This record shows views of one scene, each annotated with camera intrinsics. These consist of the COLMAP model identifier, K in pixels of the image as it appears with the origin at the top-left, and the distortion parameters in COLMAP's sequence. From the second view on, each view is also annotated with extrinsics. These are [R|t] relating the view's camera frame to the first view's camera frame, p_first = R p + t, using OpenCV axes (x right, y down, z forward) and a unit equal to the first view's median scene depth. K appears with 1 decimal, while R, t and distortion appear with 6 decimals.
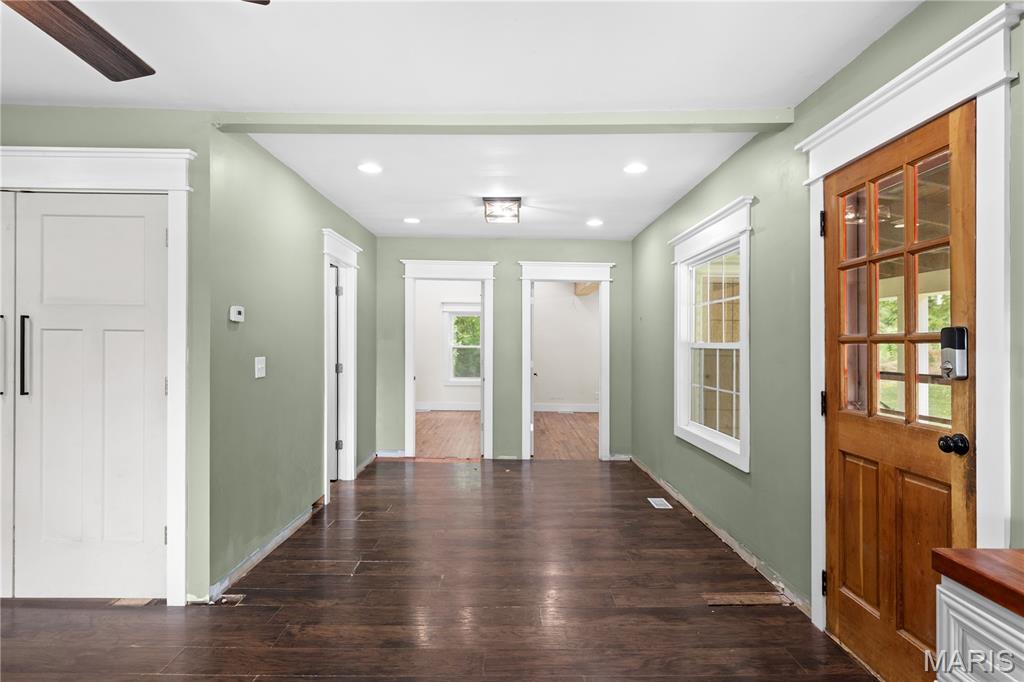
lens RADIAL K [[548.0, 0, 511.0], [0, 548.0, 356.2], [0, 0, 1]] dist [-0.000469, -0.001855]
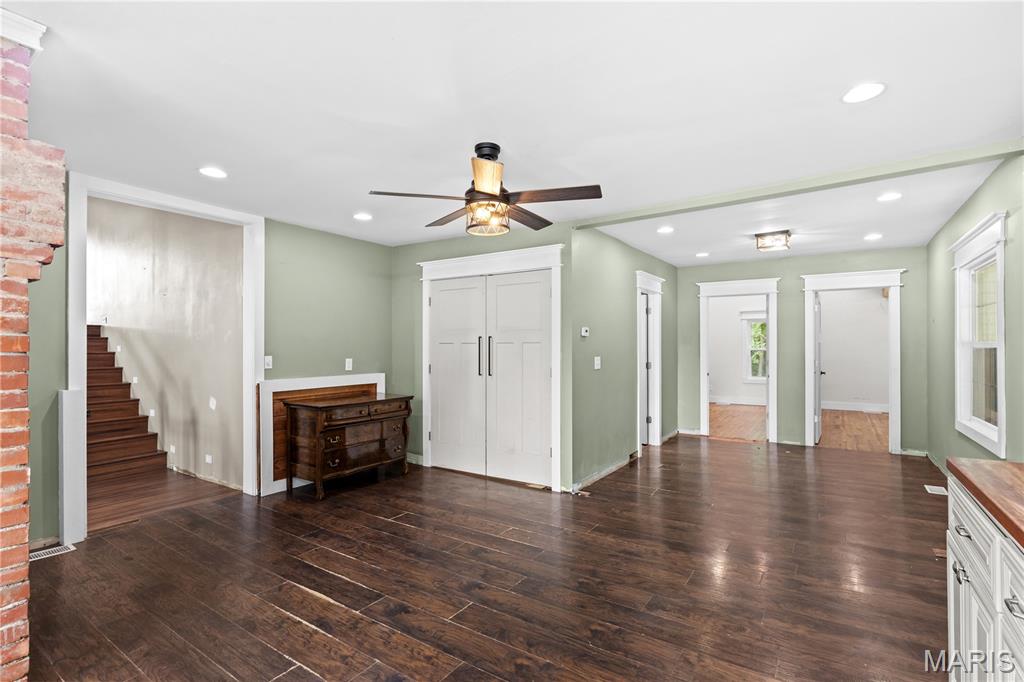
lens RADIAL K [[484.9, 0, 511.5], [0, 484.9, 349.2], [0, 0, 1]] dist [0.000664, -0.000255]
pose [[0.824635, -0.013034, -0.565515, 0.115935], [0.000741, 0.999759, -0.021963, 0.007524], [0.565665, 0.017692, 0.824445, -0.263518]]
